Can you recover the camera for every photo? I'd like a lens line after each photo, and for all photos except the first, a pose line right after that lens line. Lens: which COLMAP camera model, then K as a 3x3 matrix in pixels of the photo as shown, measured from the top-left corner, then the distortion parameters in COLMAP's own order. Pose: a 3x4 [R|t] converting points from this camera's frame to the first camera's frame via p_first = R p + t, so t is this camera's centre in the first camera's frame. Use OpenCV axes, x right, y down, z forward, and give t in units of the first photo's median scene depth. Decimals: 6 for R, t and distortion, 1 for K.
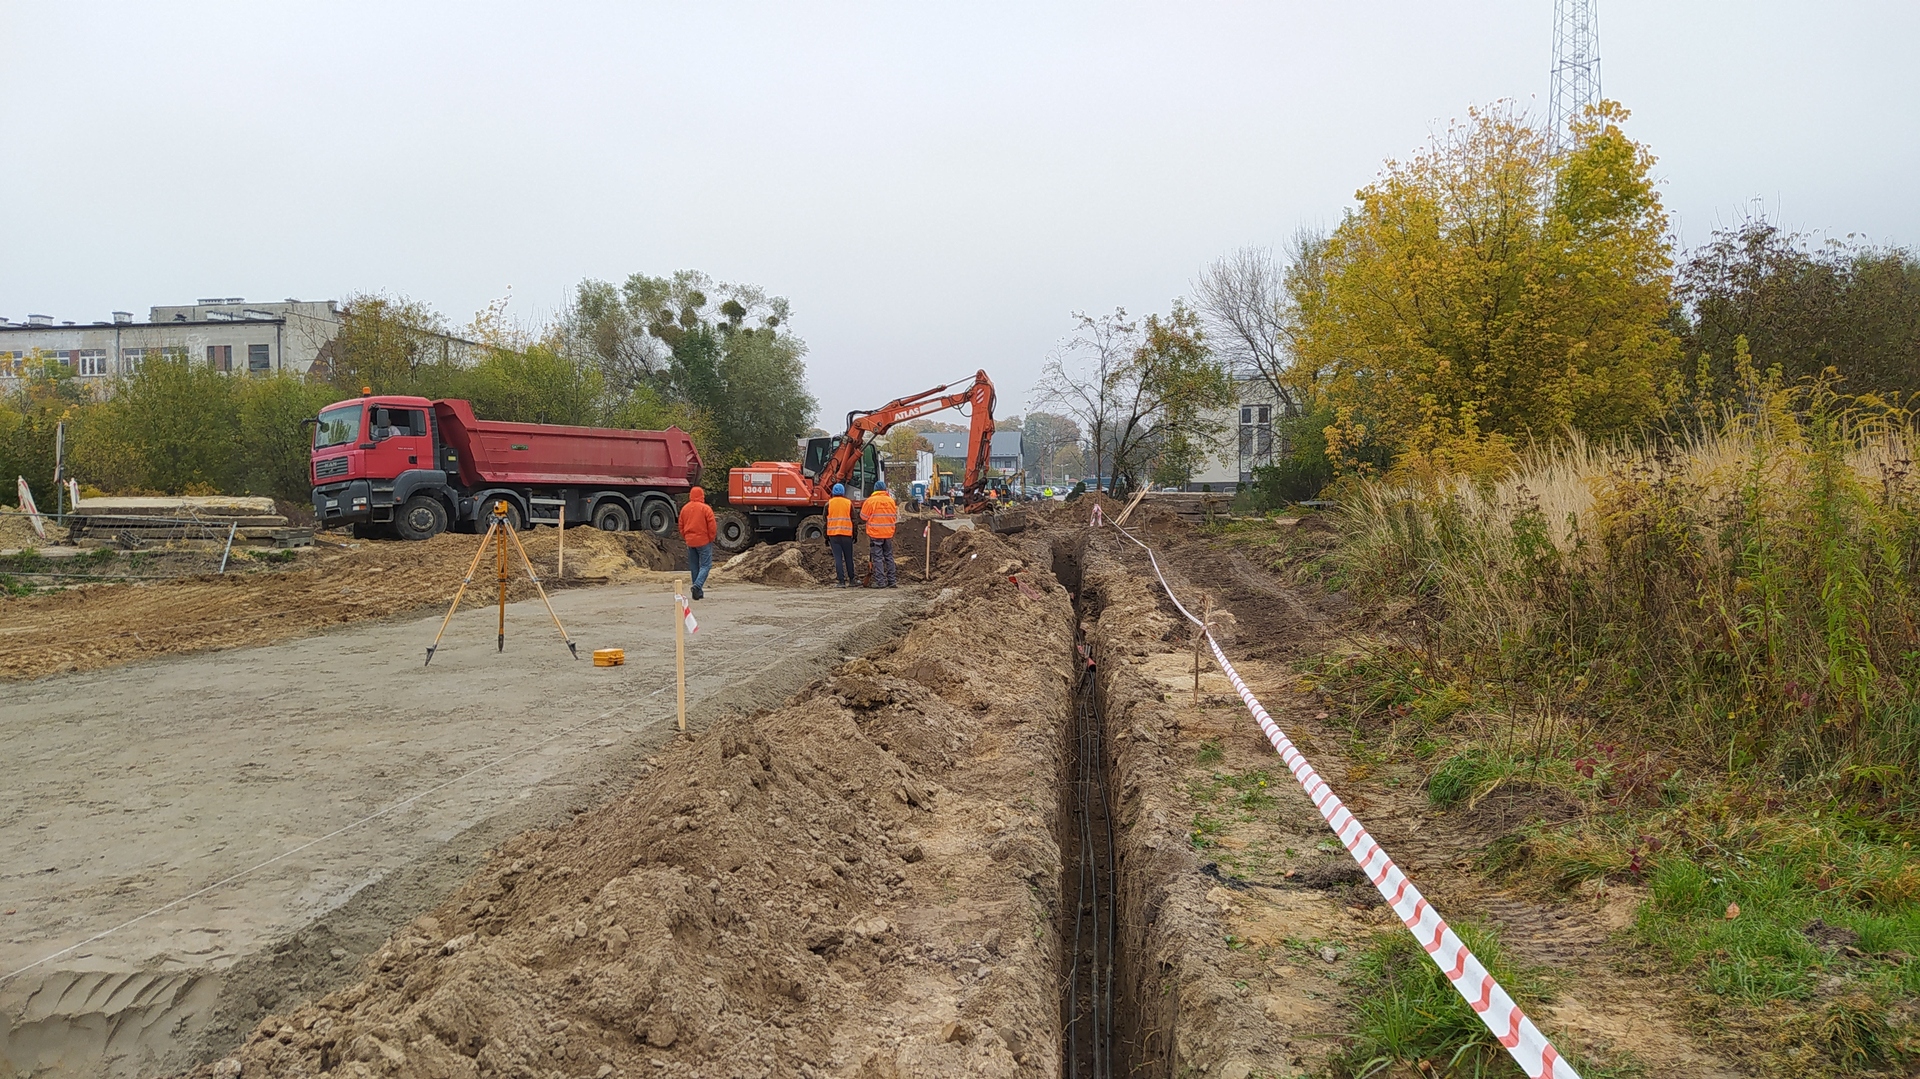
lens RADIAL K [[1433.5, 0, 952.0], [0, 1433.5, 532.9], [0, 0, 1]] dist [0.121866, -0.194706]
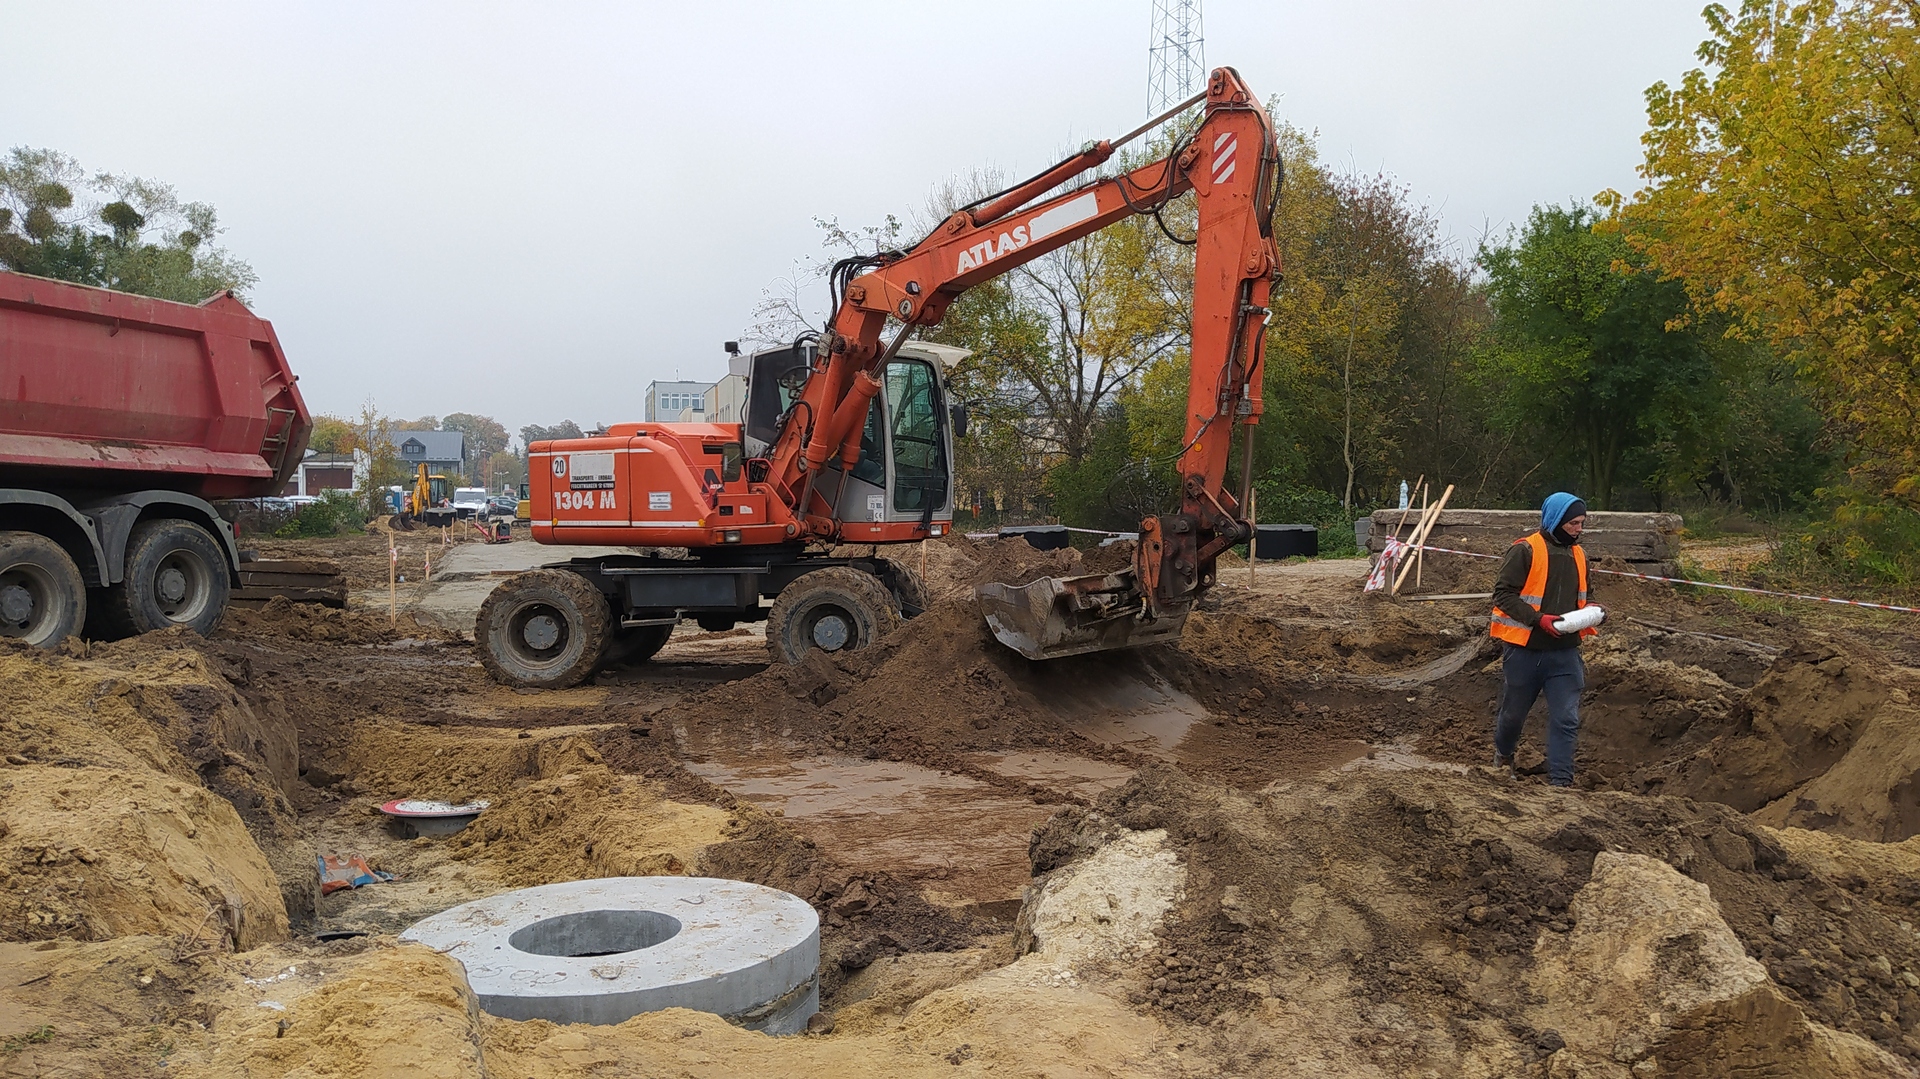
lens RADIAL K [[1442.2, 0, 960.0], [0, 1442.2, 539.5], [0, 0, 1]] dist [0.080581, -0.095202]
pose [[0.917359, 0.001789, 0.398056, -0.109901], [0.000295, 0.999987, -0.005174, -0.010406], [-0.398060, 0.004863, 0.917347, 0.399882]]
